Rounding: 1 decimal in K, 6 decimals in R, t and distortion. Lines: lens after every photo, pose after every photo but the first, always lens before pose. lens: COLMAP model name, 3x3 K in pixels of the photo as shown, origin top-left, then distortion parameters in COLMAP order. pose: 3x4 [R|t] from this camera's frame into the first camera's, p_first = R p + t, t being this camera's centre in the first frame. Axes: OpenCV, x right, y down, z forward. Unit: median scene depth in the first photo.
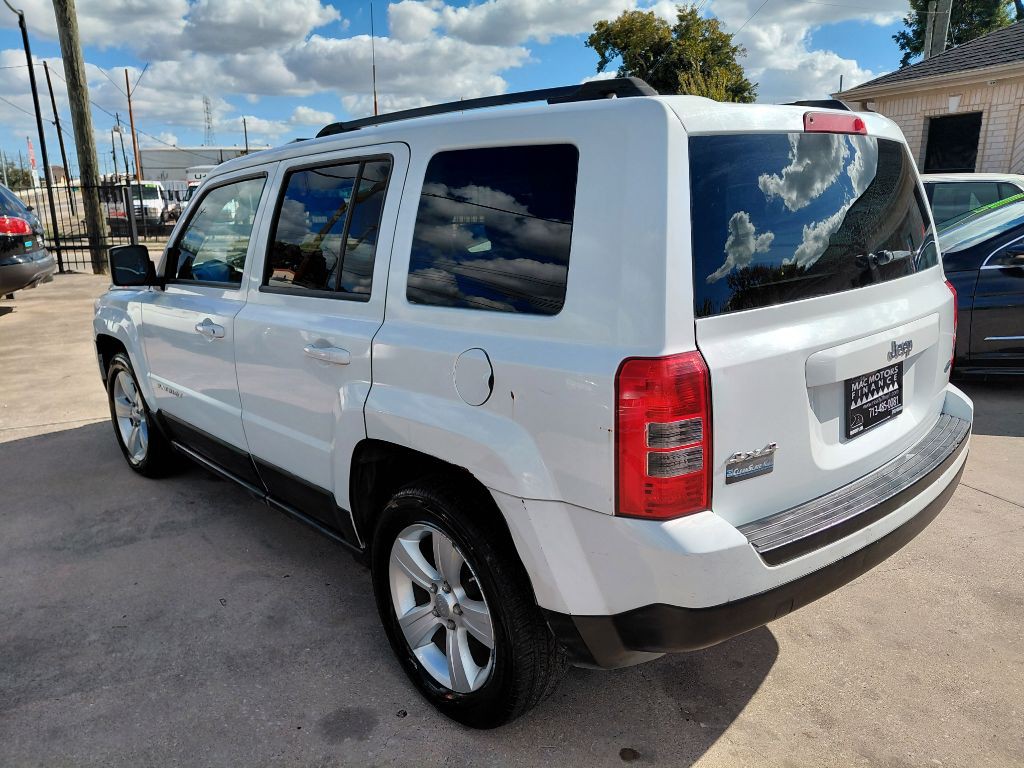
lens RADIAL K [[788.3, 0, 502.0], [0, 788.3, 396.7], [0, 0, 1]] dist [0.013119, -0.037302]
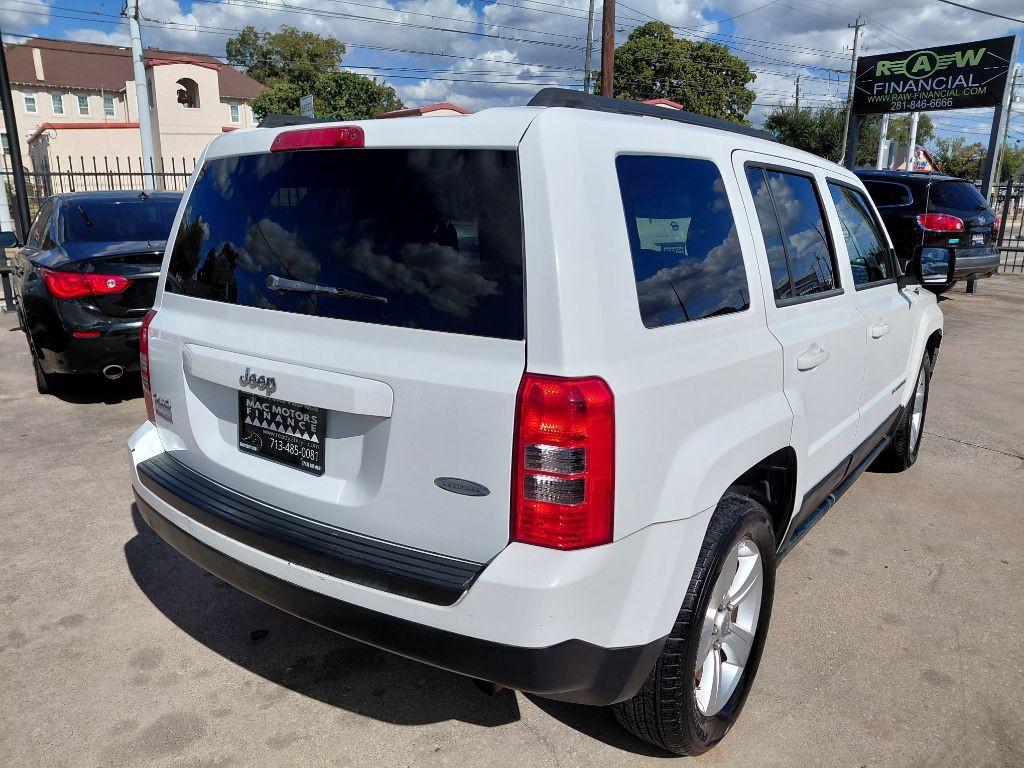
lens RADIAL K [[771.9, 0, 512.8], [0, 771.9, 379.0], [0, 0, 1]] dist [-0.006869, 0.002290]
pose [[0.203302, 0.249891, -0.946691, 1.133974], [-0.260050, 0.945938, 0.193846, -0.251746], [0.943950, 0.206777, 0.257295, 0.836957]]
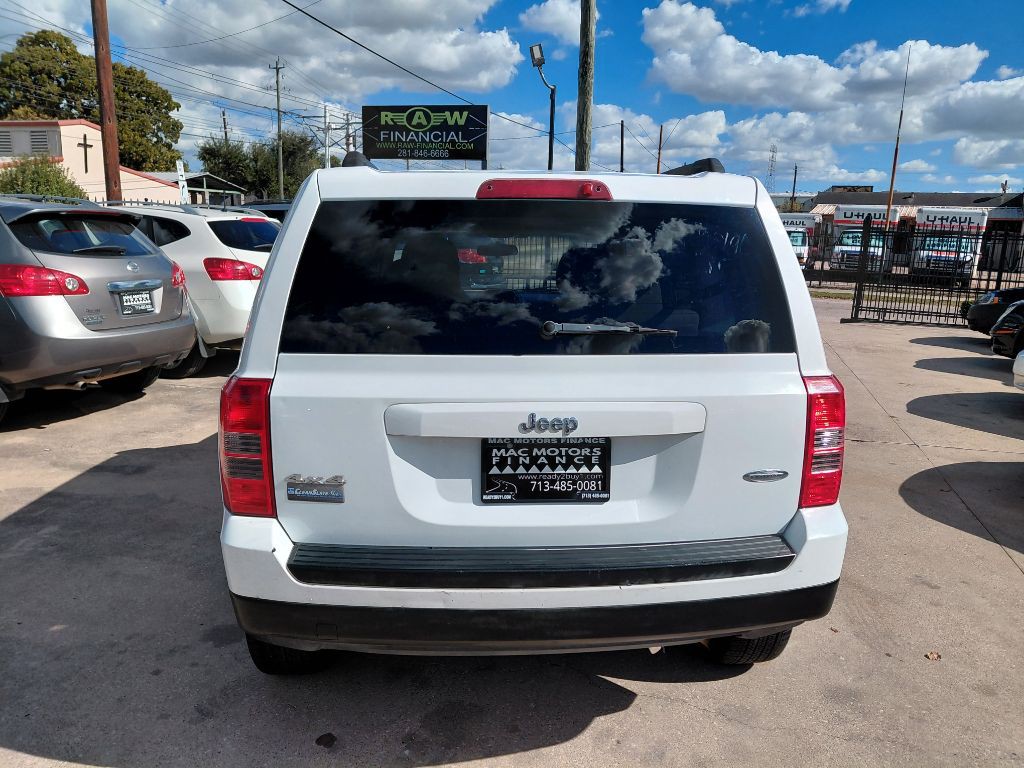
lens RADIAL K [[783.7, 0, 512.0], [0, 783.7, 384.0], [0, 0, 1]] dist [0.002206, -0.010082]
pose [[0.786183, 0.150460, -0.599398, 0.817110], [-0.190153, 0.981750, -0.002971, -0.076645], [0.588011, 0.116313, 0.800446, 0.176024]]
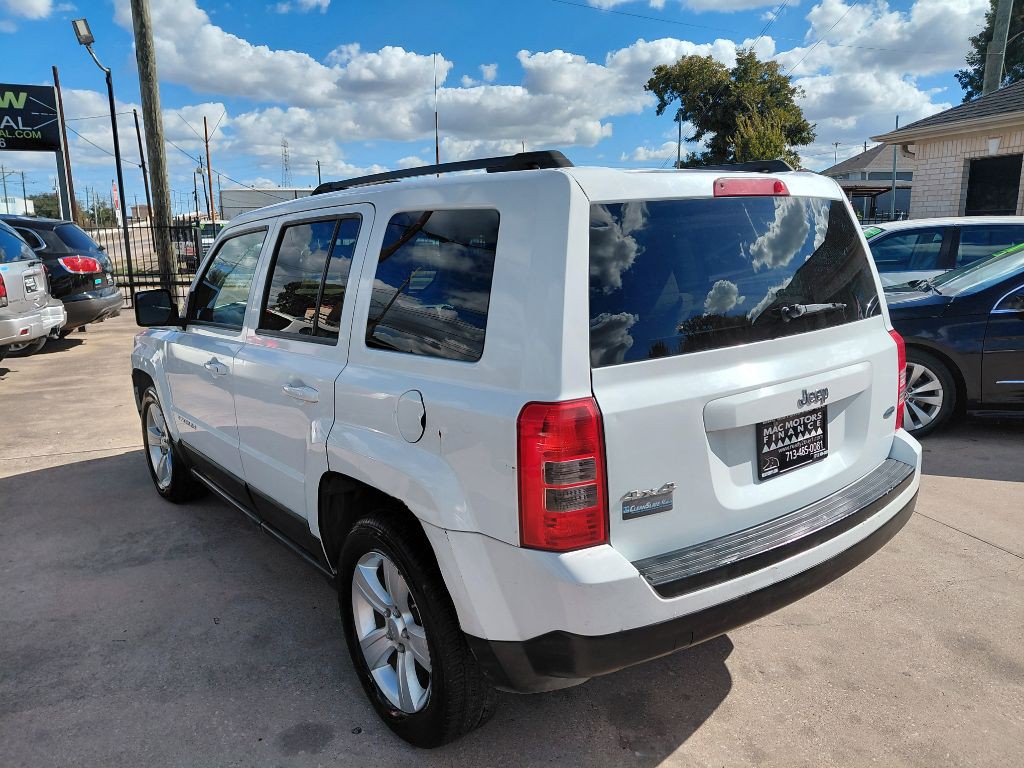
lens RADIAL K [[783.7, 0, 512.0], [0, 783.7, 384.0], [0, 0, 1]] dist [0.002206, -0.010082]
pose [[0.997562, 0.012902, -0.068582, 0.138267], [-0.016879, 0.998189, -0.057732, -0.007751], [0.067713, 0.058749, 0.995974, -0.063160]]
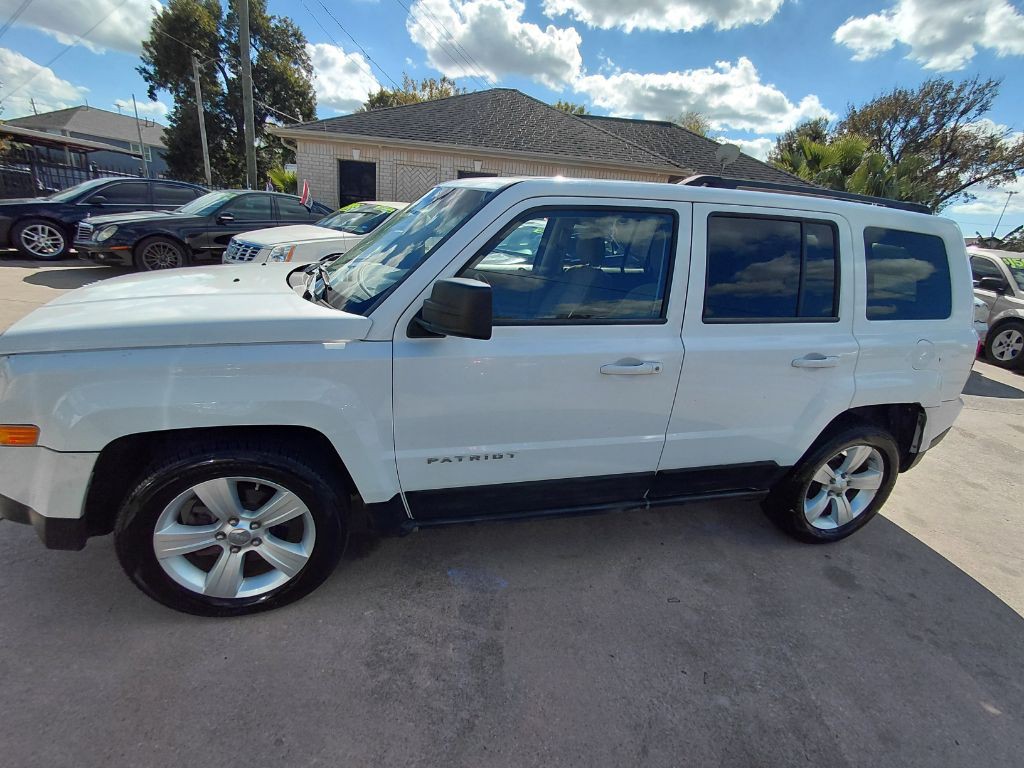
lens RADIAL K [[484.1, 0, 512.0], [0, 484.1, 384.0], [0, 0, 1]] dist [-0.000275, -0.000527]
pose [[0.418788, -0.235494, 0.877017, -1.167986], [0.127653, 0.971466, 0.199899, -0.248822], [-0.899067, 0.028239, 0.436899, 1.063382]]
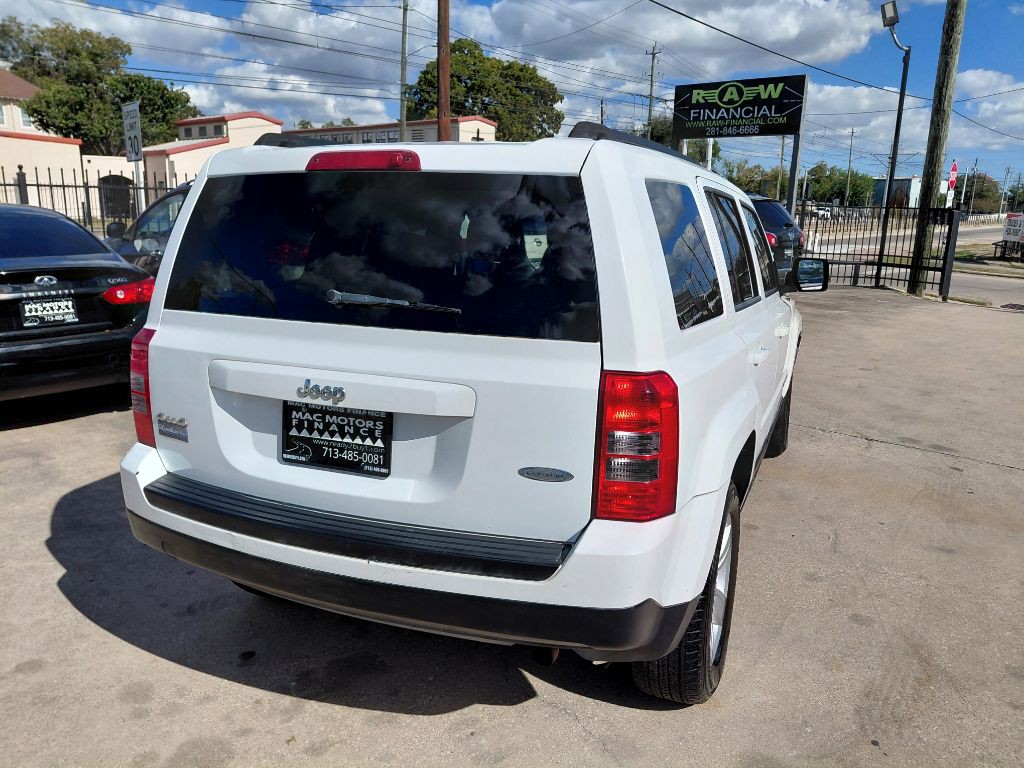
lens RADIAL K [[783.7, 0, 512.0], [0, 783.7, 384.0], [0, 0, 1]] dist [0.002206, -0.010082]
pose [[0.424845, 0.221448, -0.877763, 1.150580], [-0.252923, 0.960042, 0.119789, -0.193551], [0.869216, 0.171115, 0.463878, 0.604394]]
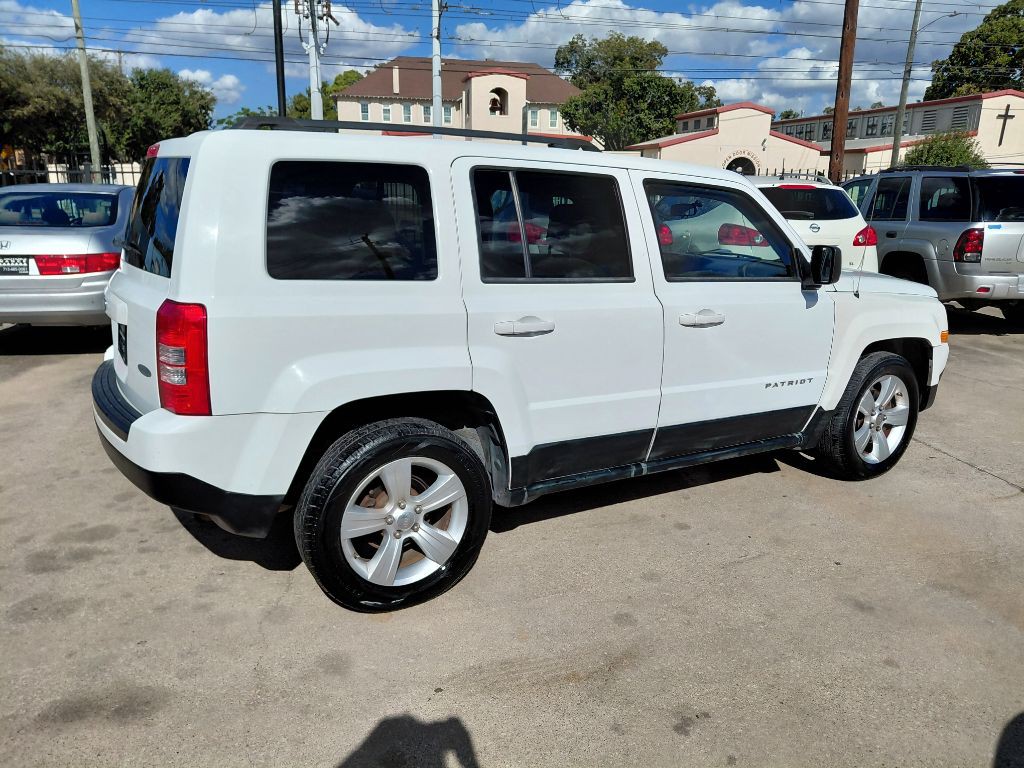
lens RADIAL K [[772.6, 0, 512.0], [0, 772.6, 384.0], [0, 0, 1]] dist [0.005870, -0.000469]
pose [[-0.191258, 0.253415, -0.948262, 1.416235], [-0.264943, 0.916907, 0.298473, -0.444067], [0.945106, 0.308321, -0.108225, 1.540629]]
